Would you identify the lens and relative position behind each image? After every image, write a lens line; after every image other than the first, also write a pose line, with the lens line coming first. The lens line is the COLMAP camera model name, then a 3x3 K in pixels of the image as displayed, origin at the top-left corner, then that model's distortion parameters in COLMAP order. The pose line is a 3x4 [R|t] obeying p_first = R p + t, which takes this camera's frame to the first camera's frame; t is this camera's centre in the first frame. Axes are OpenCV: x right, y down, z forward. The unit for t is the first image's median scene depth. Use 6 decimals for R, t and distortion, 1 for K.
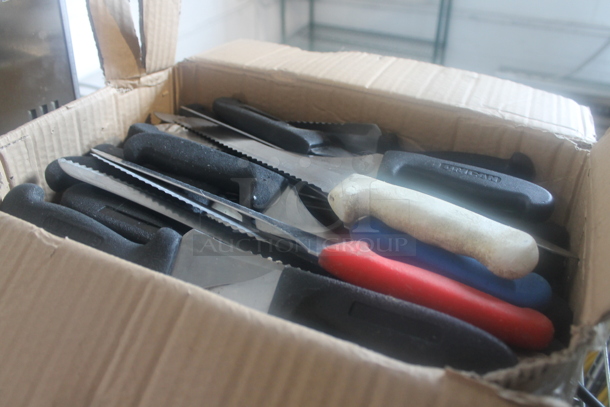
lens RADIAL K [[500.8, 0, 305.0], [0, 500.8, 203.5], [0, 0, 1]] dist [-0.164476, 0.113563]
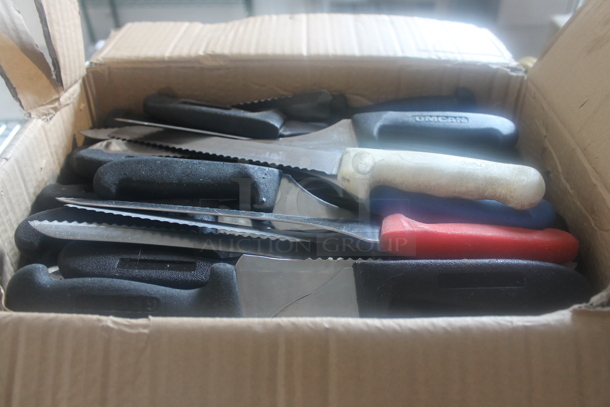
lens RADIAL K [[500.8, 0, 305.0], [0, 500.8, 203.5], [0, 0, 1]] dist [-0.164476, 0.113563]
pose [[0.913530, -0.290951, 0.284272, -0.262920], [0.252277, 0.953458, 0.165150, -0.123940], [-0.319092, -0.079155, 0.944412, 0.052500]]
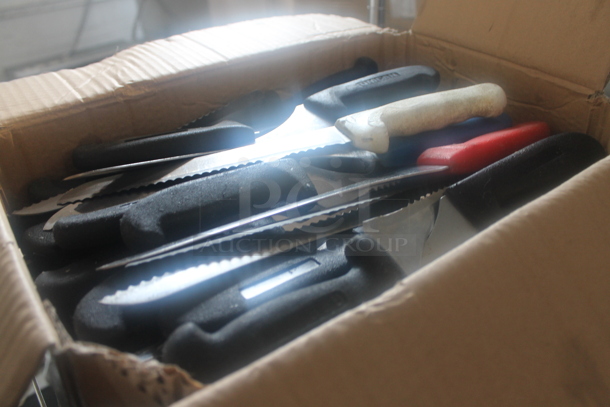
lens RADIAL K [[500.8, 0, 305.0], [0, 500.8, 203.5], [0, 0, 1]] dist [-0.164476, 0.113563]
pose [[0.505263, -0.532550, 0.679043, -0.641755], [0.510051, 0.819013, 0.262804, -0.196435], [-0.696102, 0.213561, 0.685444, 0.327767]]
